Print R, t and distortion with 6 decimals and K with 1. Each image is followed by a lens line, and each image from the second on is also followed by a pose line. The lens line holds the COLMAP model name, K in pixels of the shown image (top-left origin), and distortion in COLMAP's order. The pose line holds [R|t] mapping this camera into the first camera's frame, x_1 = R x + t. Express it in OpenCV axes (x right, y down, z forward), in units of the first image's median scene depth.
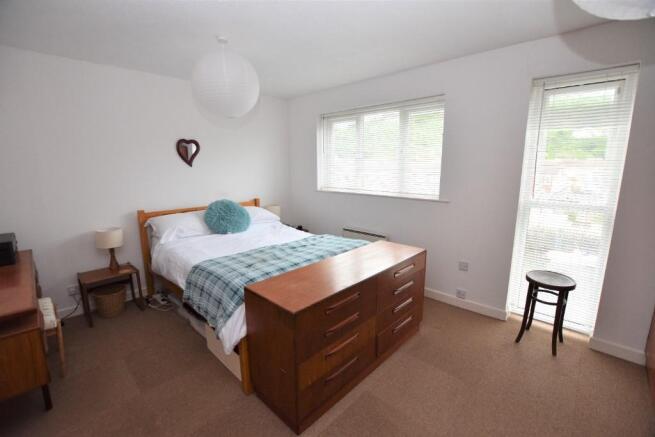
lens RADIAL K [[285.1, 0, 328.9], [0, 285.1, 219.4], [0, 0, 1]] dist [-0.031198, 0.002637]
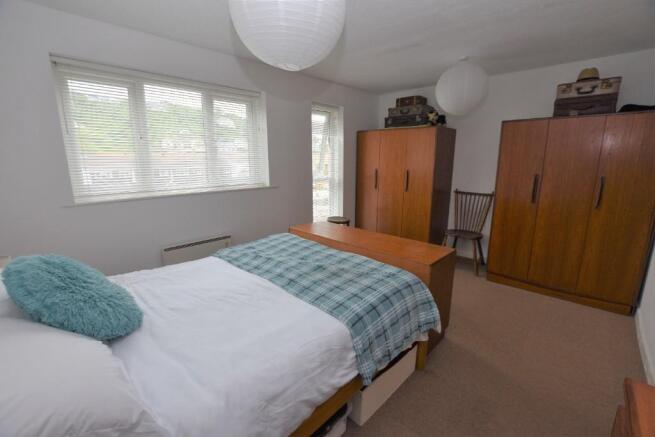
lens RADIAL K [[285.1, 0, 328.4], [0, 285.1, 217.9], [0, 0, 1]] dist [-0.031198, 0.002637]
pose [[0.027820, -0.210242, 0.977254, -0.641528], [0.182141, 0.962332, 0.201847, -0.115046], [-0.982879, 0.172383, 0.065066, 0.614307]]
